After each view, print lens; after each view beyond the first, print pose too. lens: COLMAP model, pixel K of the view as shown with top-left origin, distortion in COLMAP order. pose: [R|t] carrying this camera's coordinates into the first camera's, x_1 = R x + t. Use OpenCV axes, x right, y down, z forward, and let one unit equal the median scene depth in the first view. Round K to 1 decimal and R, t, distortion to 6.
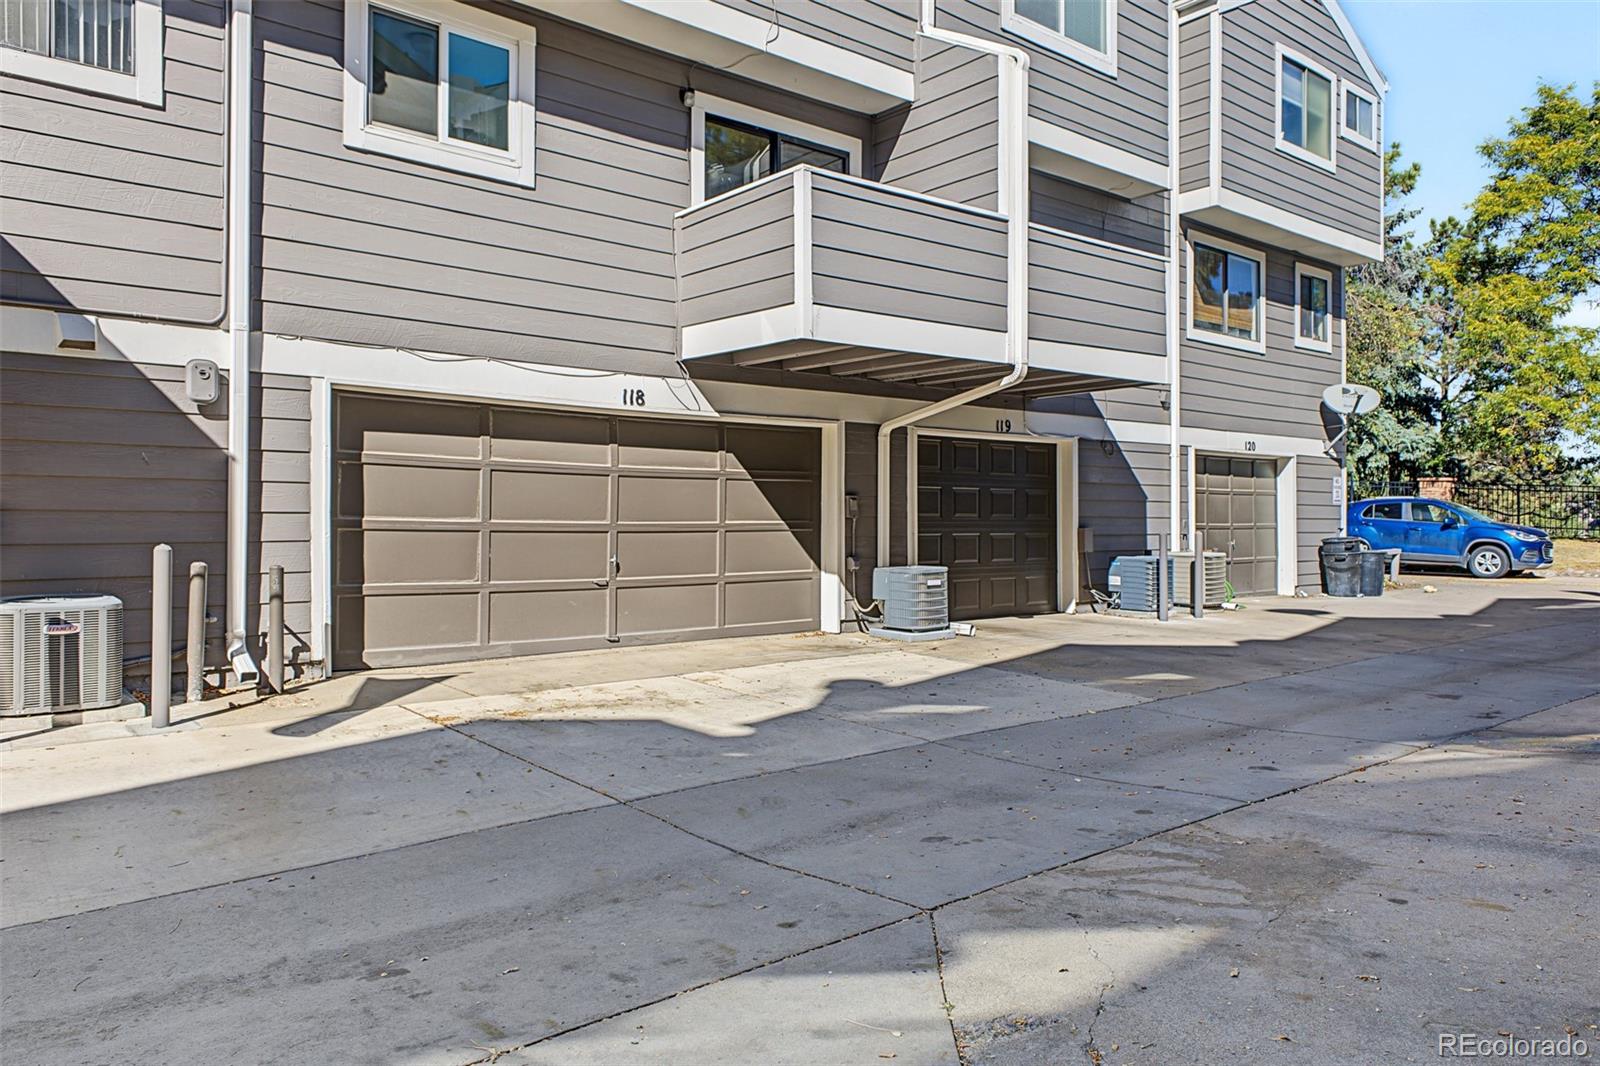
lens RADIAL K [[1100.2, 0, 801.0], [0, 1100.2, 519.9], [0, 0, 1]] dist [0.079834, -0.093717]
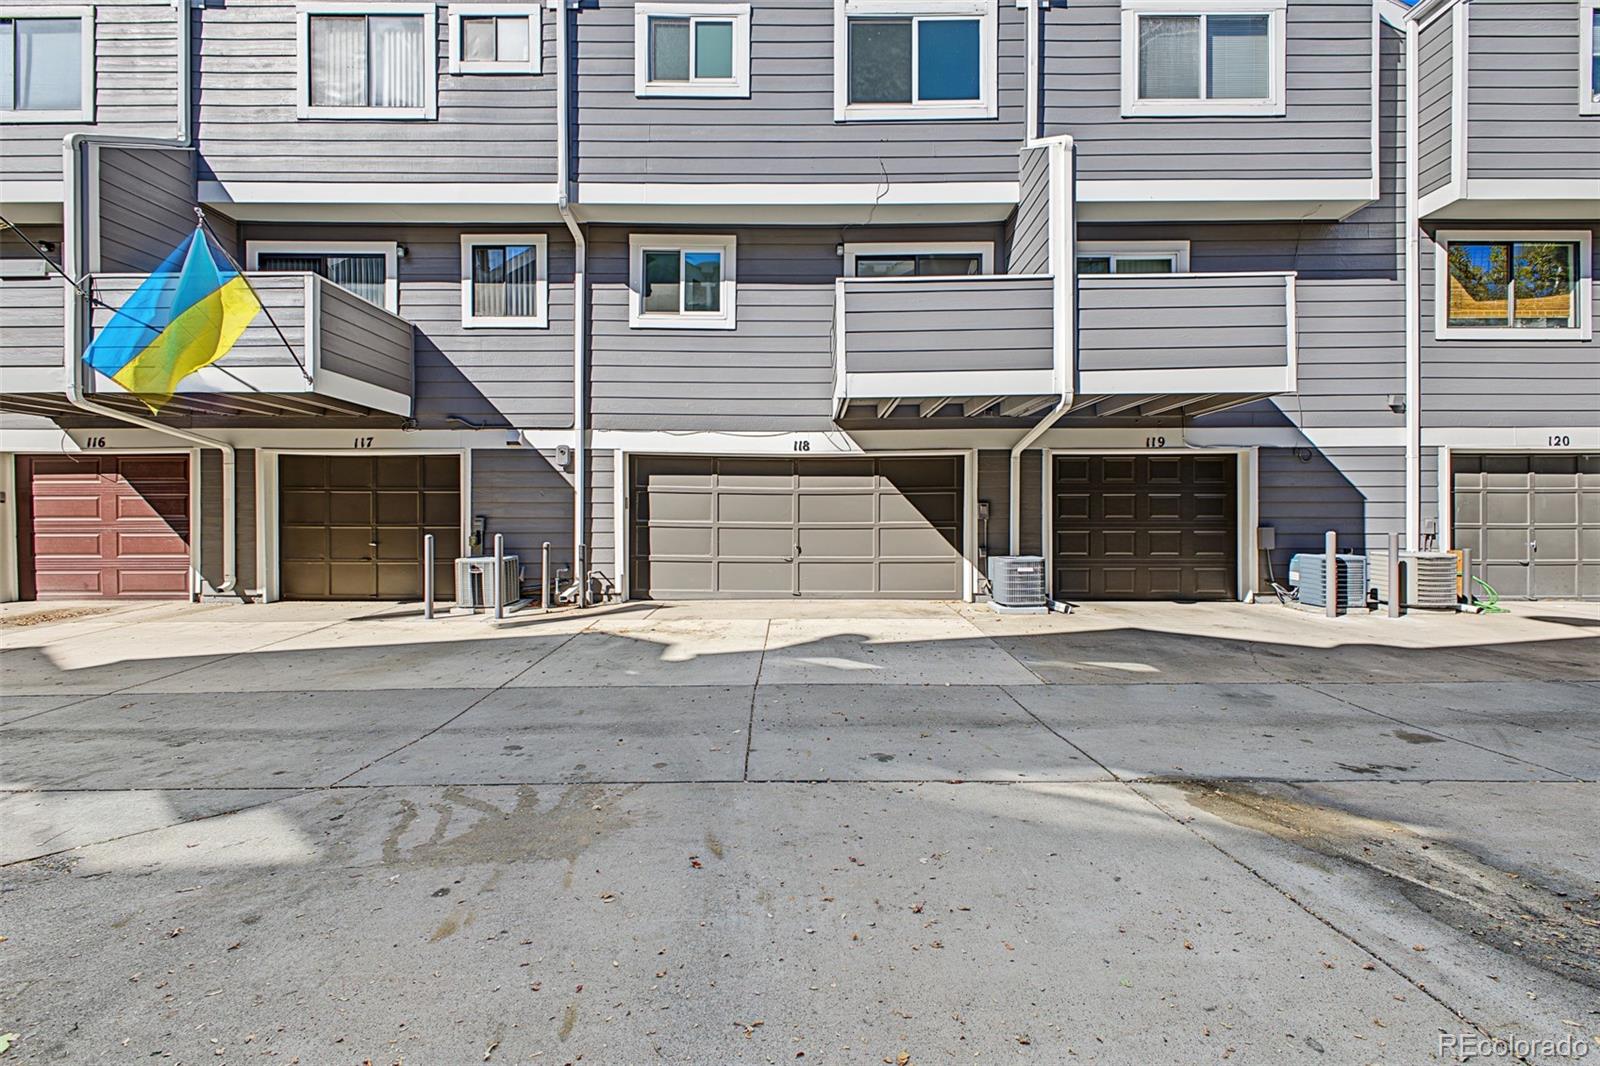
lens RADIAL K [[638.8, 0, 807.2], [0, 638.8, 525.5], [0, 0, 1]] dist [0.015519, -0.004398]
pose [[0.766046, 0.006377, -0.642755, 0.447480], [0.002424, 0.999915, 0.012809, -0.005926], [0.642782, -0.011371, 0.765965, 0.284960]]
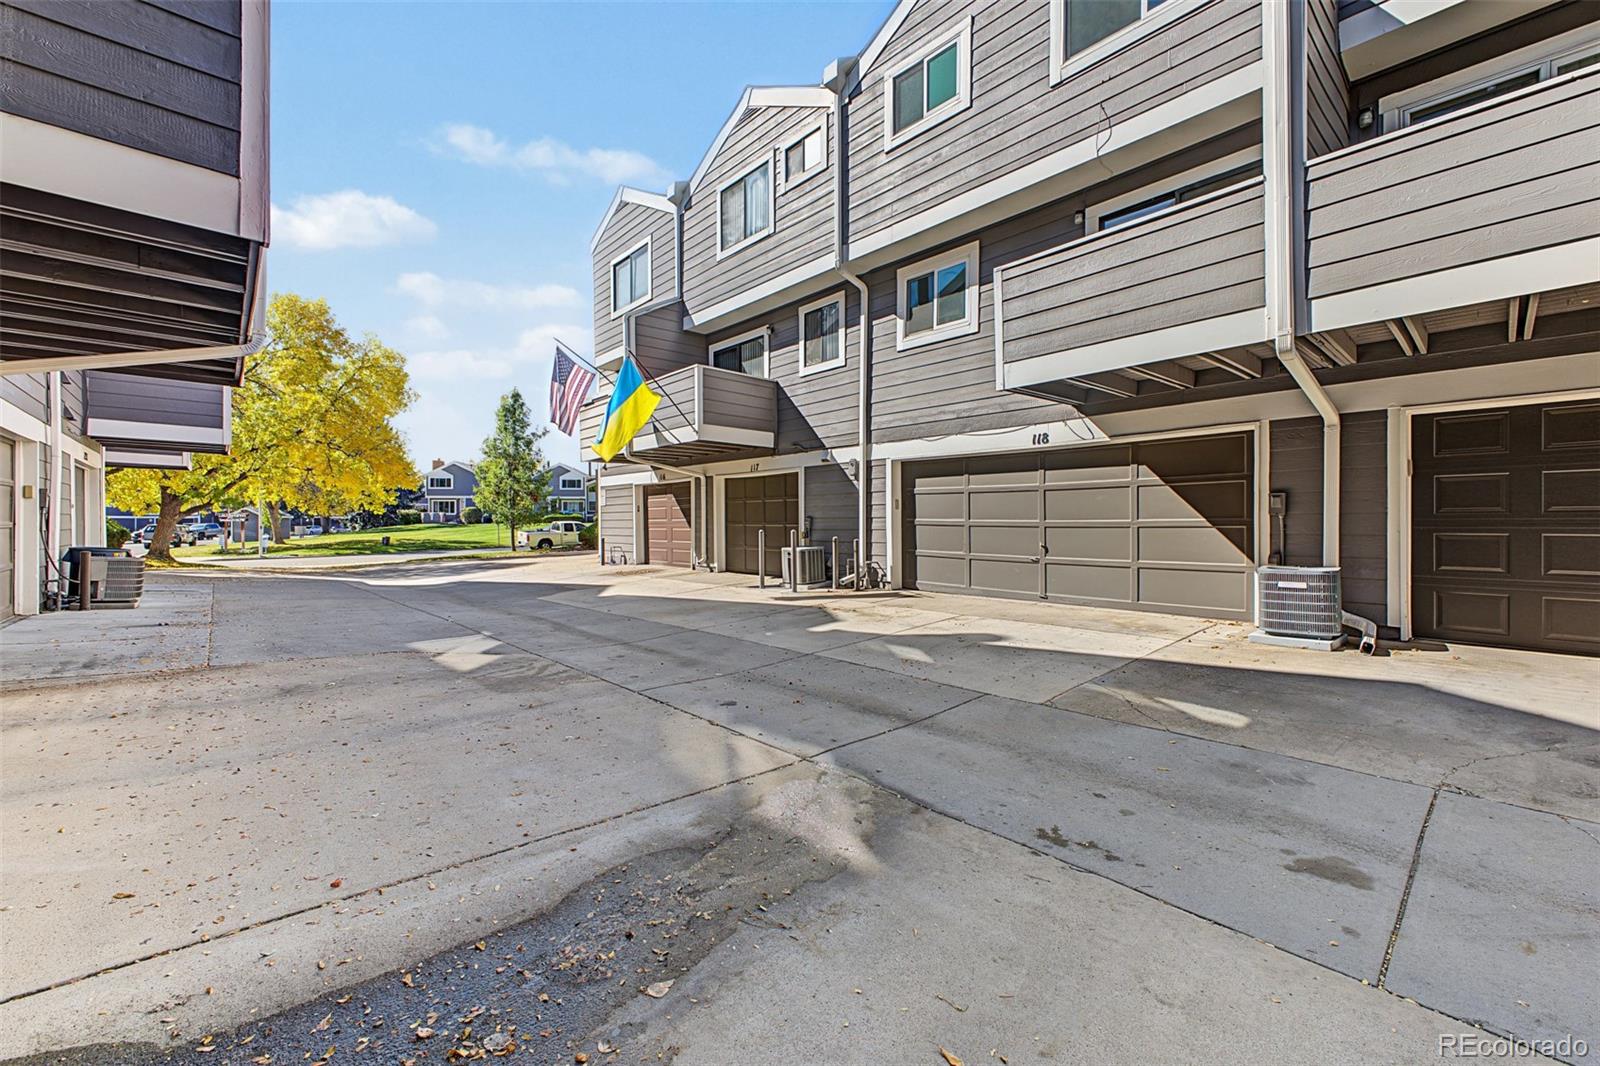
lens RADIAL K [[631.9, 0, 800.0], [0, 631.9, 533.0], [0, 0, 1]] dist [0.011721, -0.000276]
pose [[0.047822, 0.019712, -0.998661, 0.701016], [0.010097, 0.999745, 0.020217, -0.002044], [0.998805, -0.011050, 0.047610, 0.615175]]
